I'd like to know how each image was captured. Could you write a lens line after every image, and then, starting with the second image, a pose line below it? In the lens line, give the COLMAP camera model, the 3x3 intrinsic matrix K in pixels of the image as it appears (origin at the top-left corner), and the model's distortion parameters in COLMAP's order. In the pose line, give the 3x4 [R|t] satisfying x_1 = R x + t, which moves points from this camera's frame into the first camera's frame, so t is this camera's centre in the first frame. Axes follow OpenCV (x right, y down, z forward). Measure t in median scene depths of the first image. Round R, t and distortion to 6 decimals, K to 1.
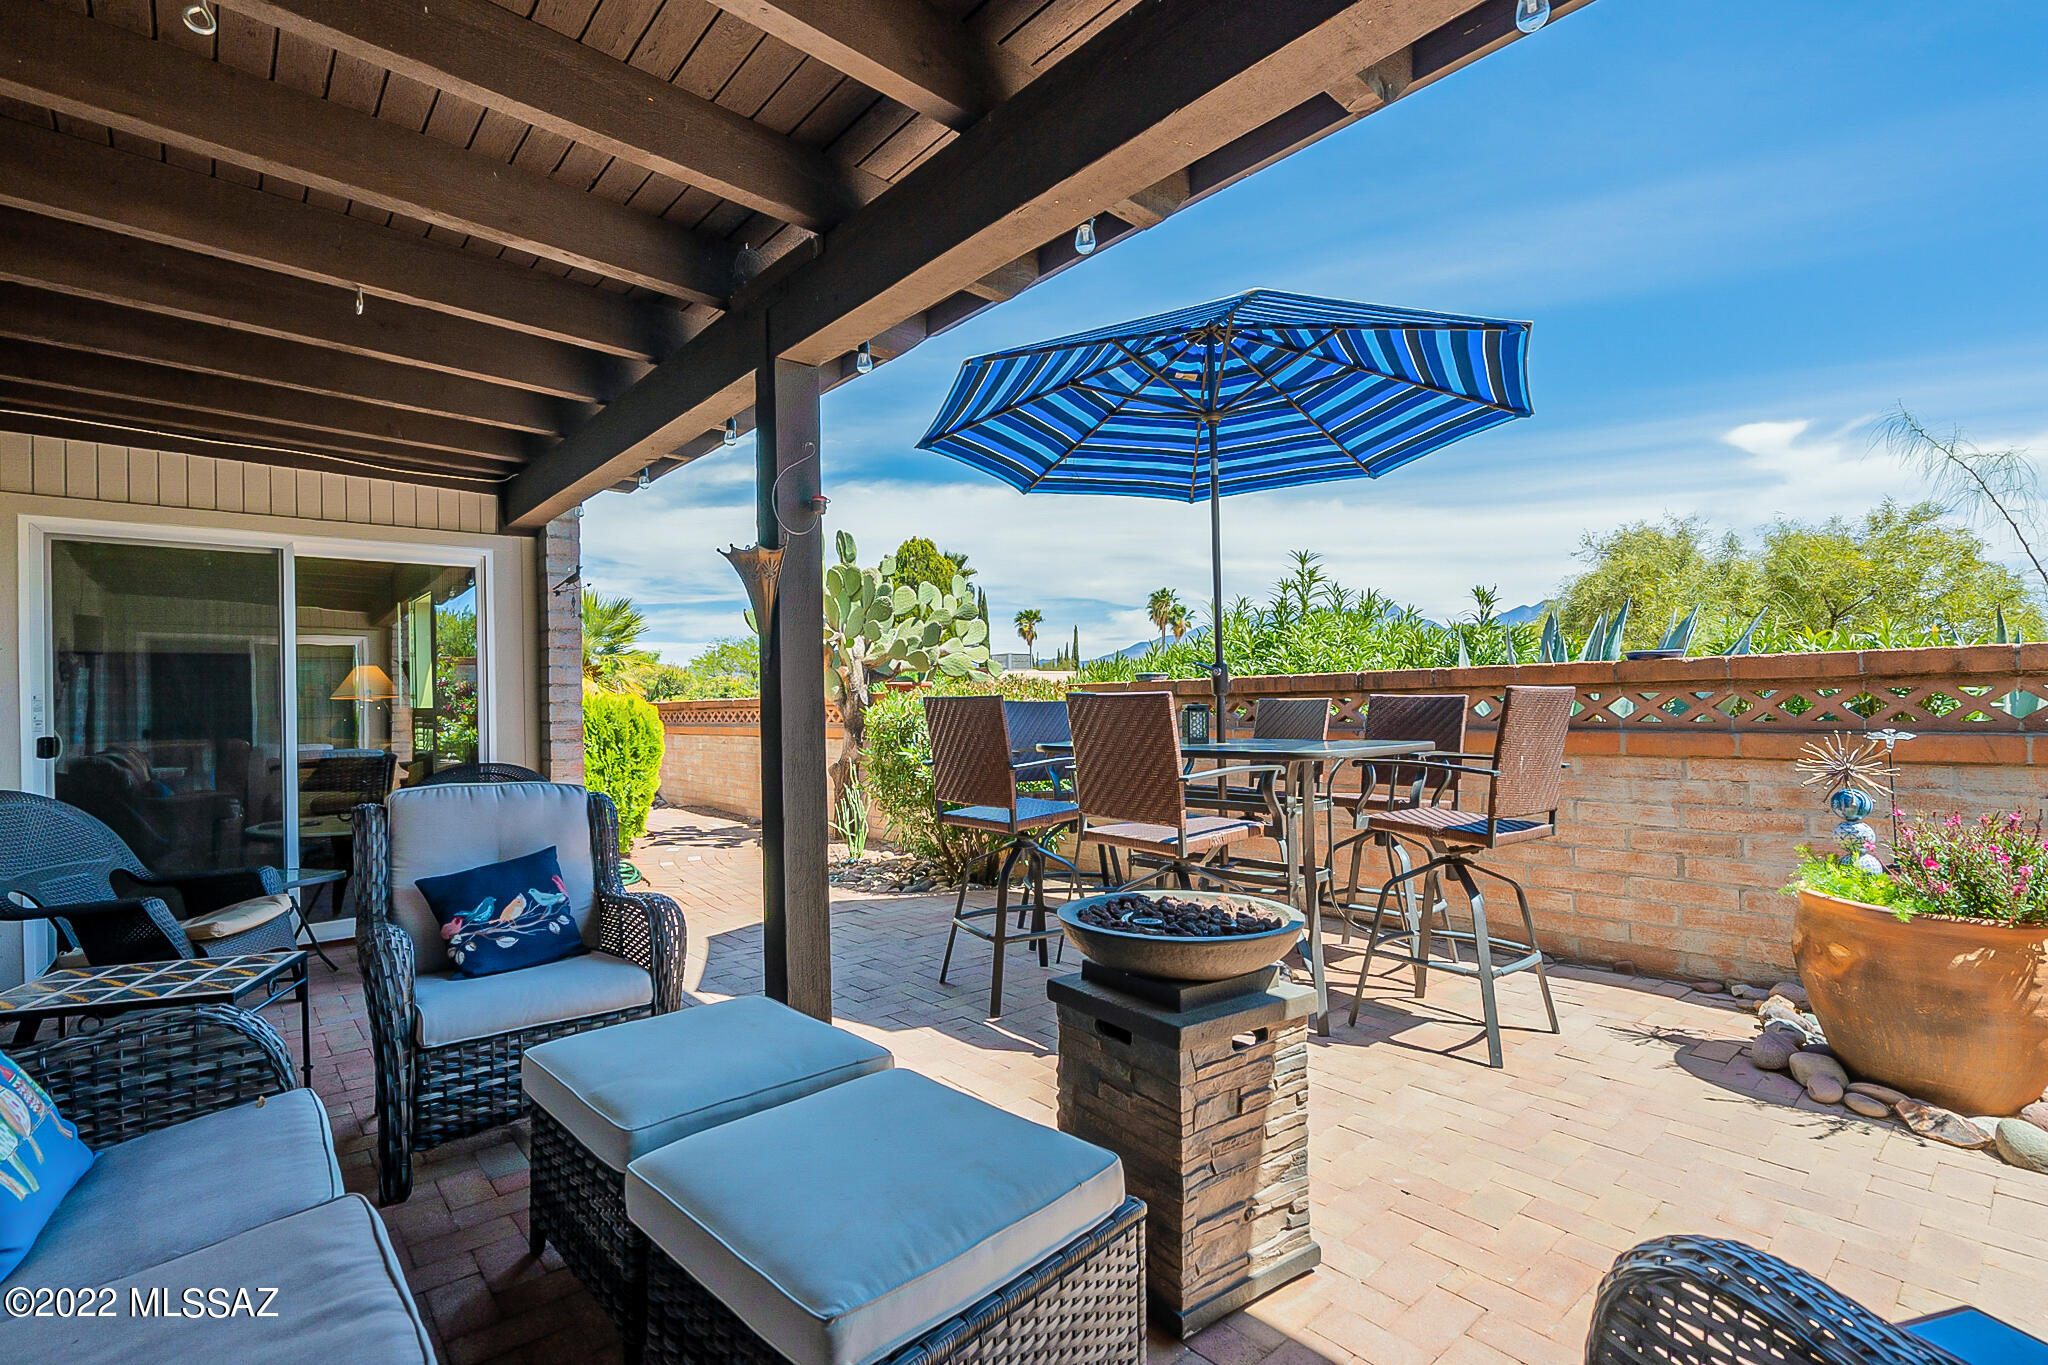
lens RADIAL K [[929.9, 0, 1023.2], [0, 929.9, 694.9], [0, 0, 1]] dist [-0.002191, 0.000304]
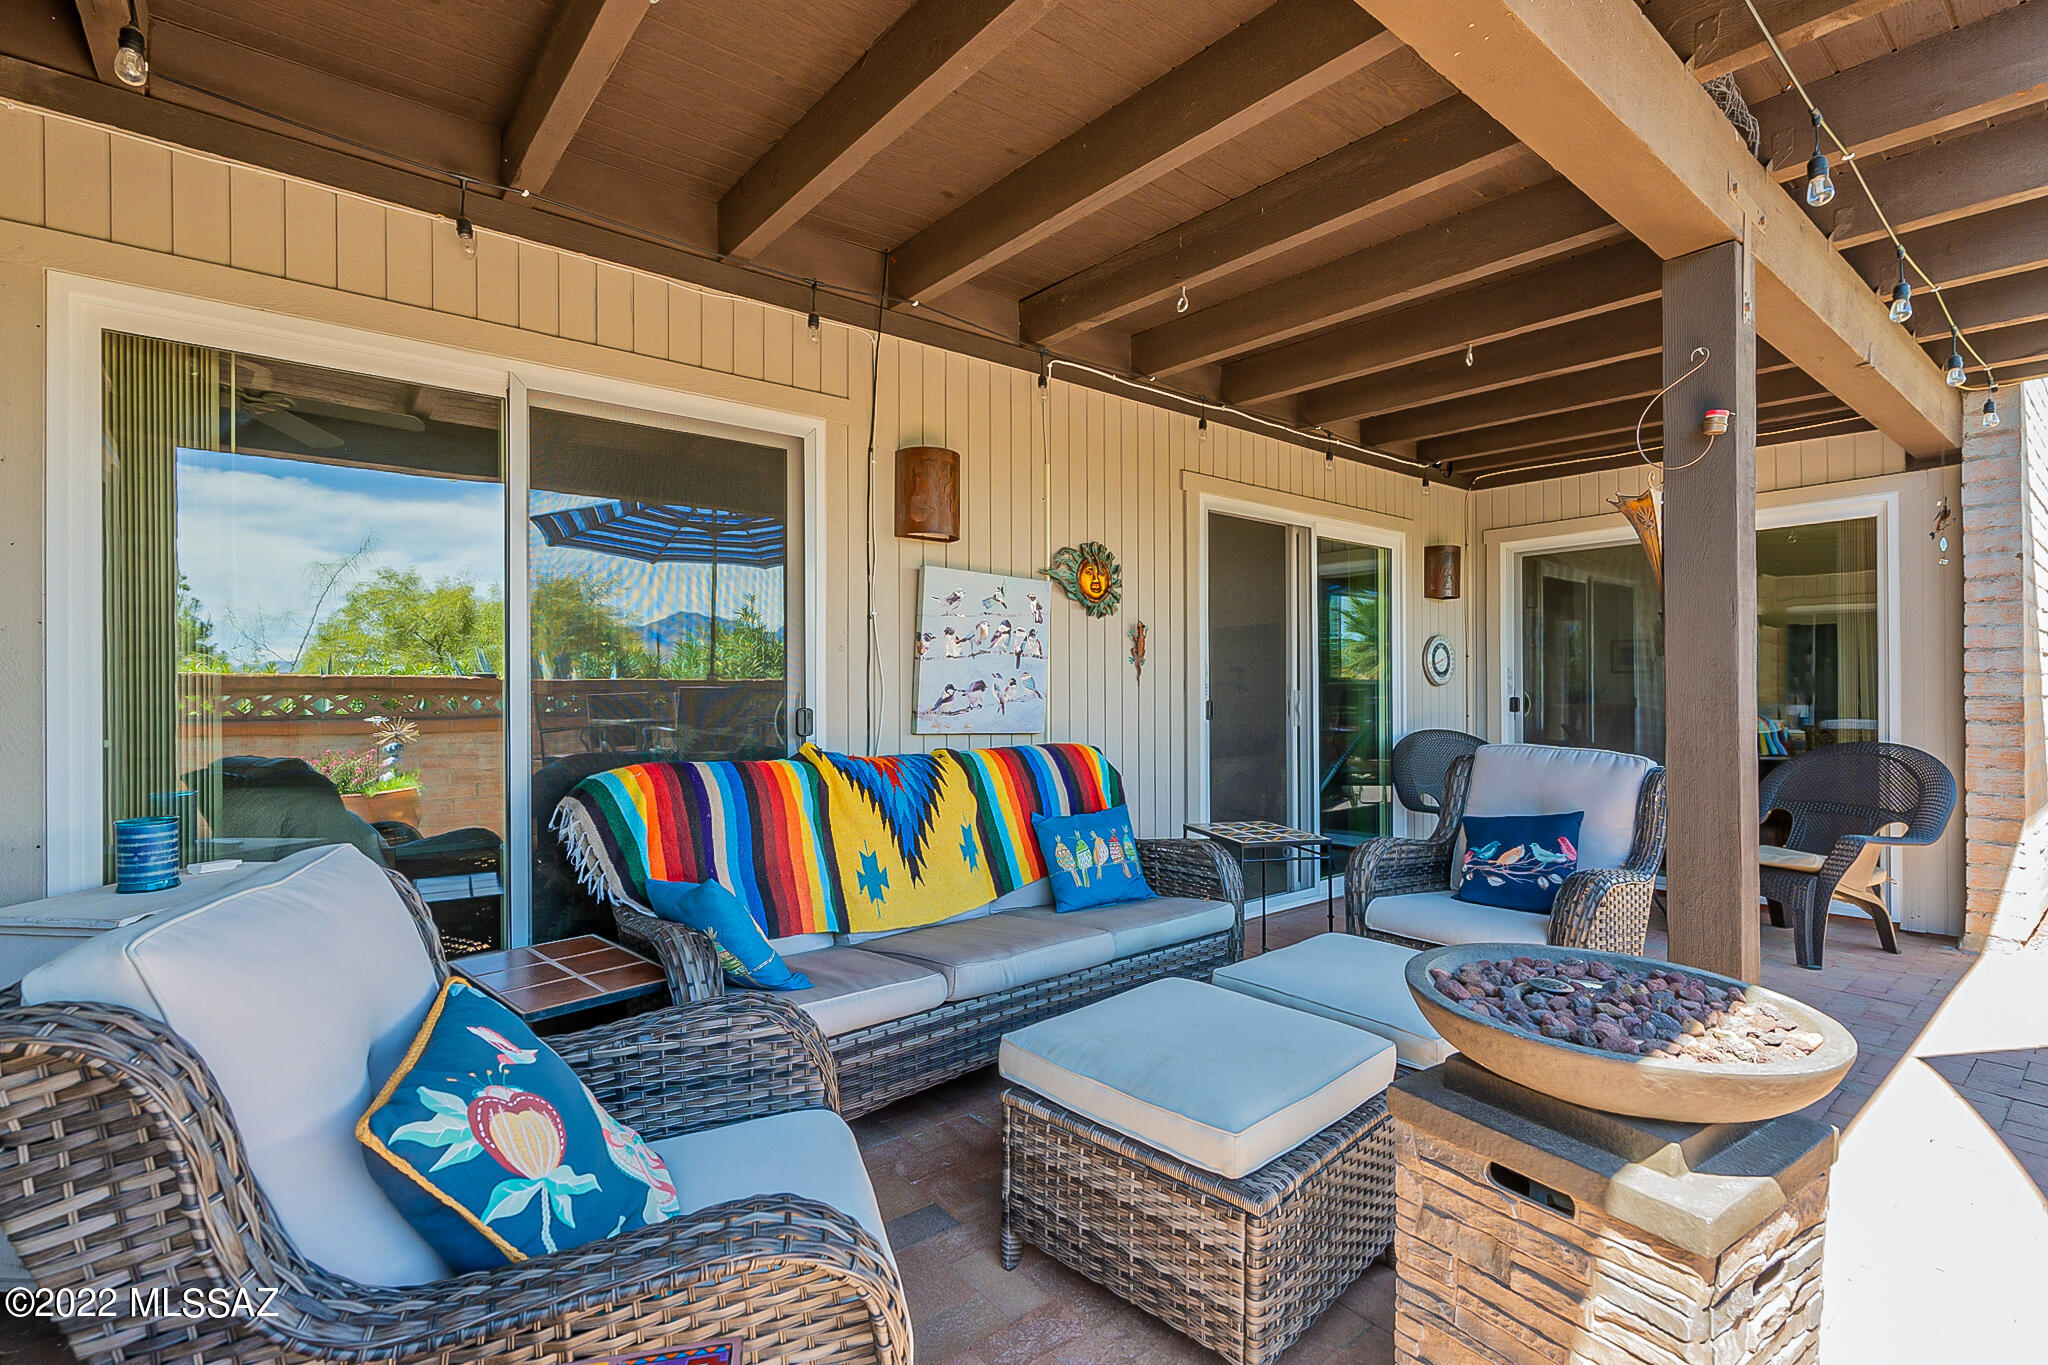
lens RADIAL K [[929.9, 0, 1017.1], [0, 929.9, 683.4], [0, 0, 1]] dist [-0.002191, 0.000304]
pose [[-0.040684, 0.010573, -0.999116, 0.650957], [0.010369, 0.999895, 0.010159, 0.003651], [0.999118, -0.009947, -0.040789, 0.486682]]
